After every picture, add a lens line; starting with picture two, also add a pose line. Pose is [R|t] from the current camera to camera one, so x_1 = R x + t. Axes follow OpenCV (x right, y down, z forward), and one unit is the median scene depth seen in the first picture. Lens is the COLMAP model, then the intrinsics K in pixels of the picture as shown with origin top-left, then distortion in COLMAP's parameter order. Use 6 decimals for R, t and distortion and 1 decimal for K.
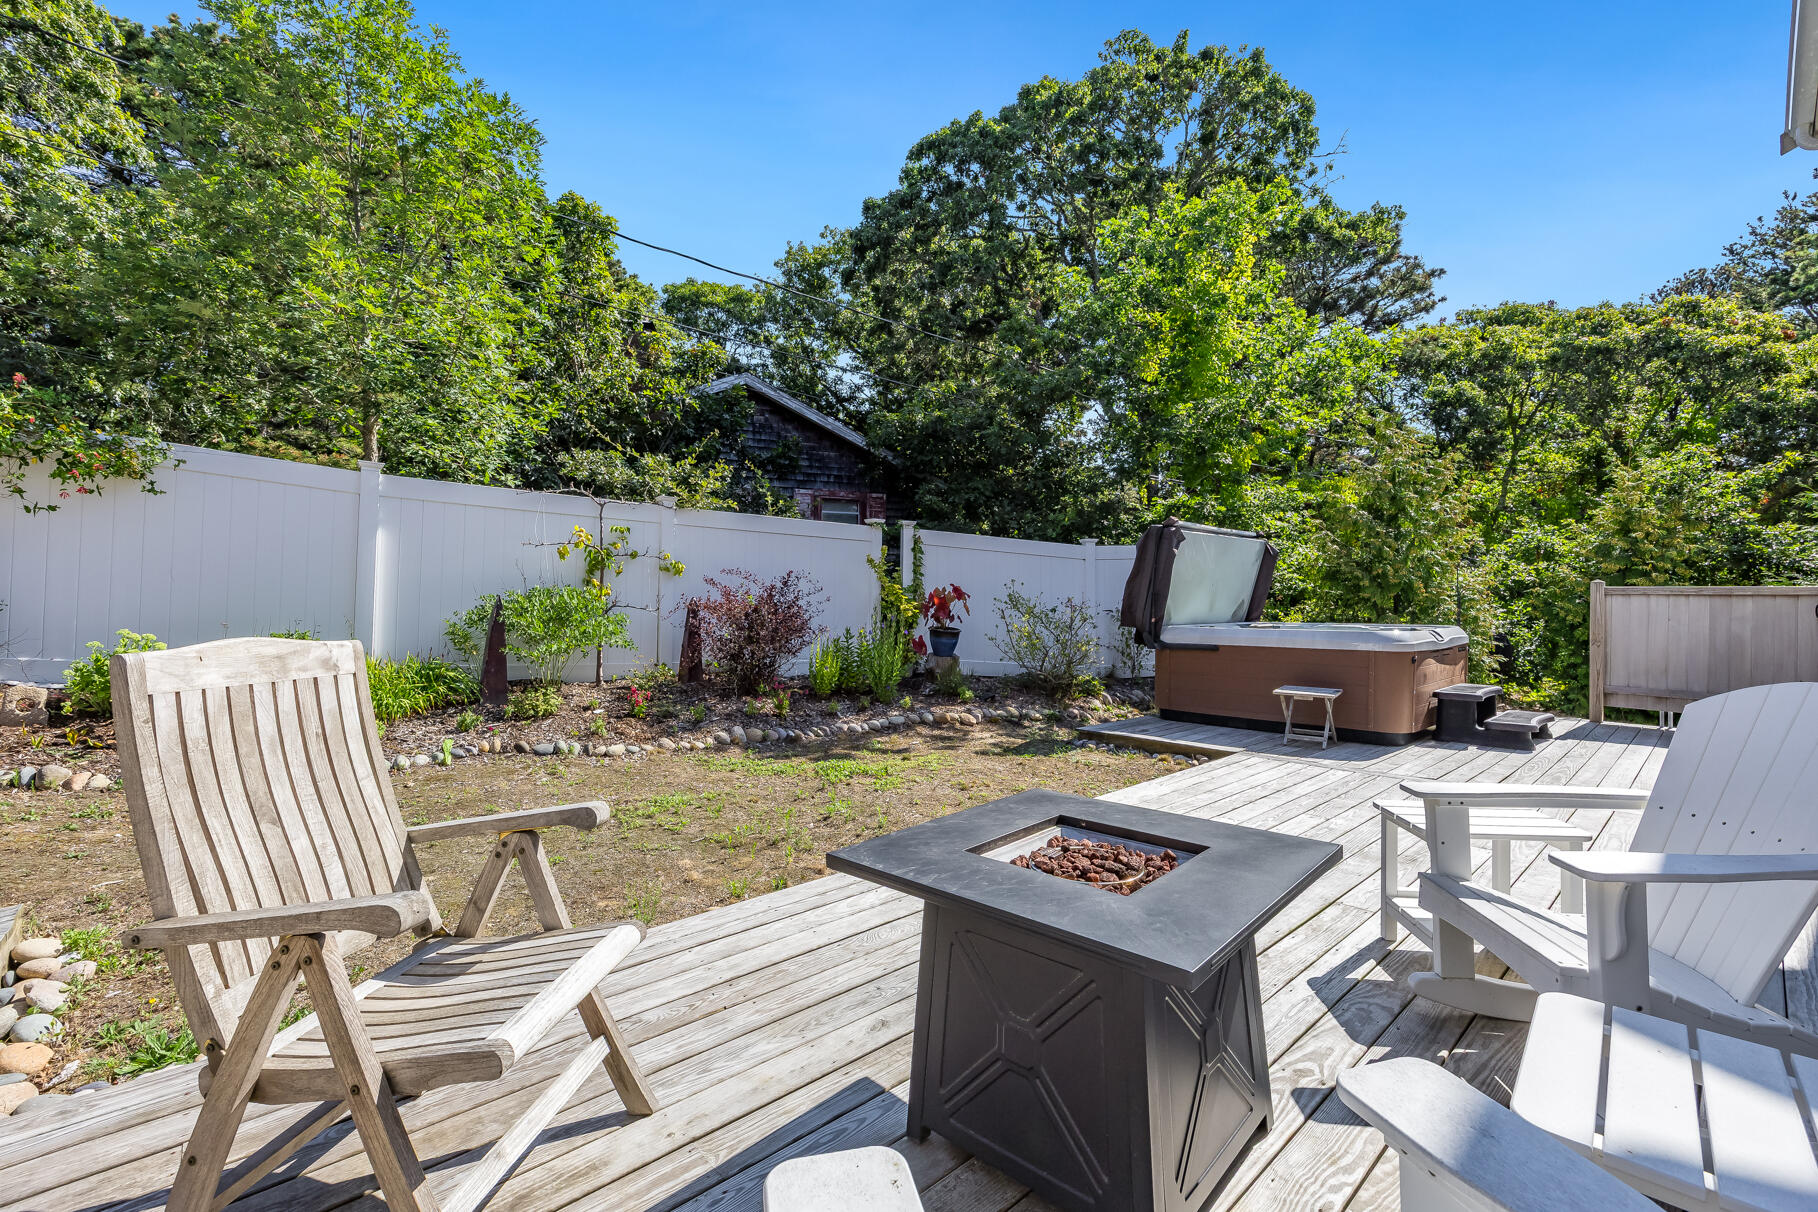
lens RADIAL K [[761.7, 0, 909.0], [0, 761.7, 606.0], [0, 0, 1]] dist [-0.001196, -0.000122]
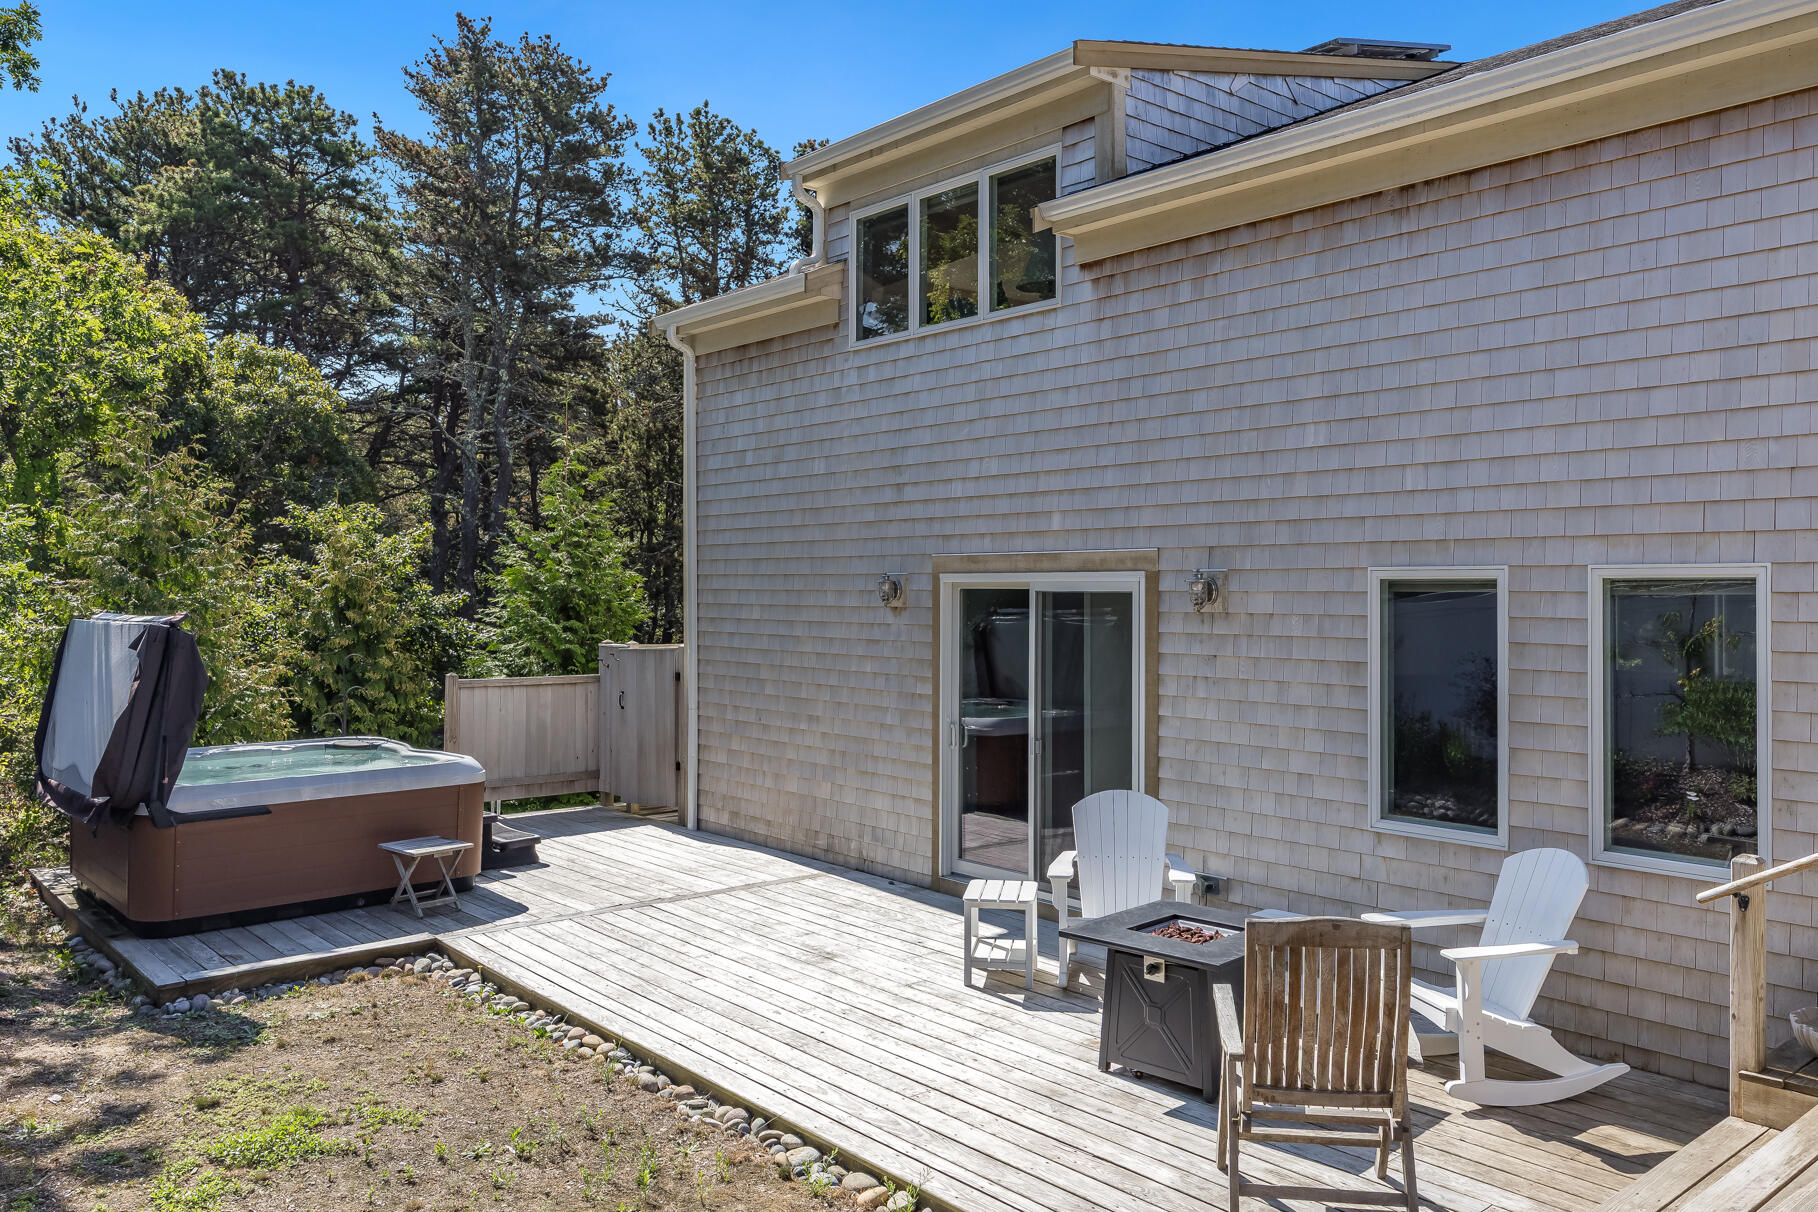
lens RADIAL K [[1374.9, 0, 912.7], [0, 1374.9, 580.3], [0, 0, 1]] dist [-0.004434, -0.005540]
pose [[0.025533, 0.004639, 0.999663, -0.919949], [0.005076, 0.999976, -0.004771, -0.159532], [-0.999661, 0.005196, 0.025509, 0.436329]]
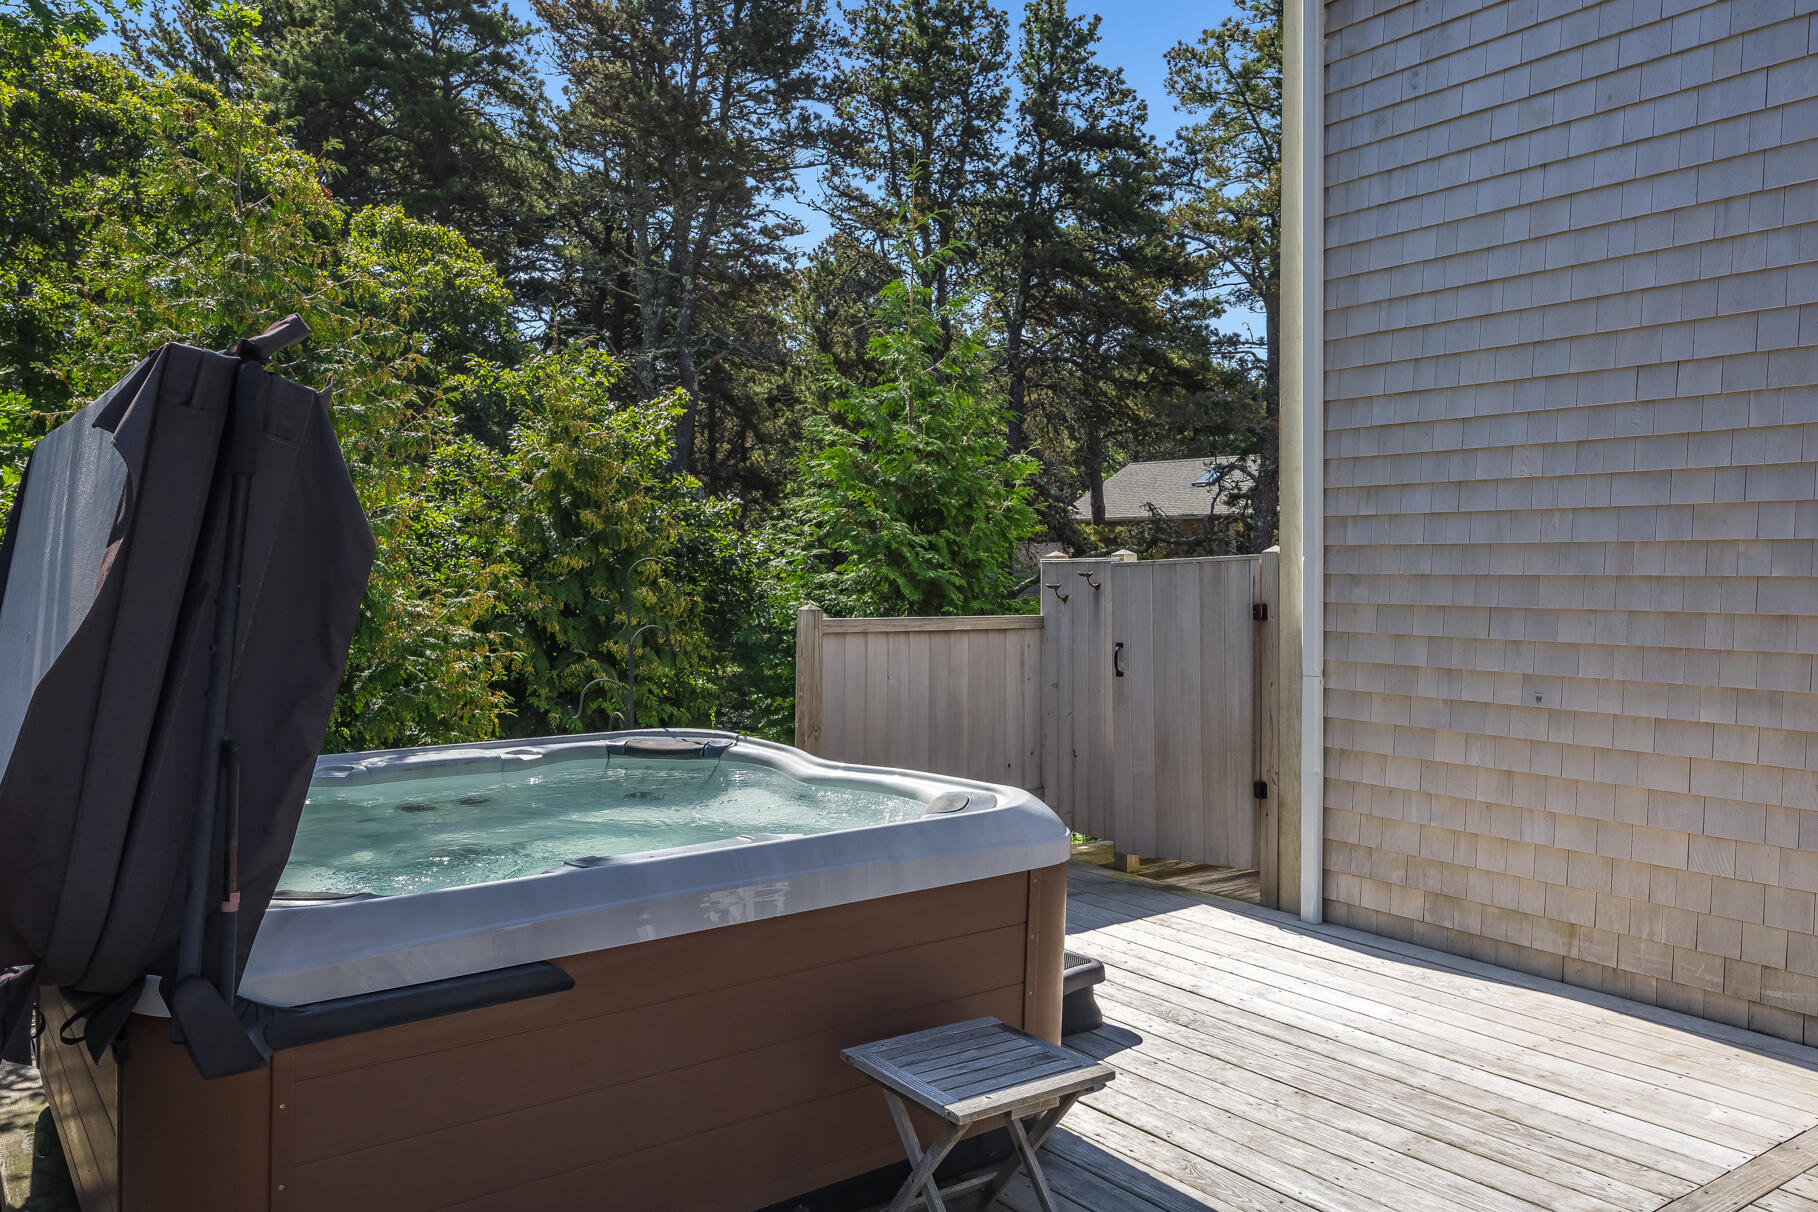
lens RADIAL K [[1356.5, 0, 909.0], [0, 1356.5, 606.0], [0, 0, 1]] dist [0.008383, 0.002344]
pose [[0.106702, -0.027999, 0.993897, 0.042034], [0.005301, 0.999605, 0.027590, -0.065462], [-0.994277, 0.002325, 0.106808, 0.970009]]
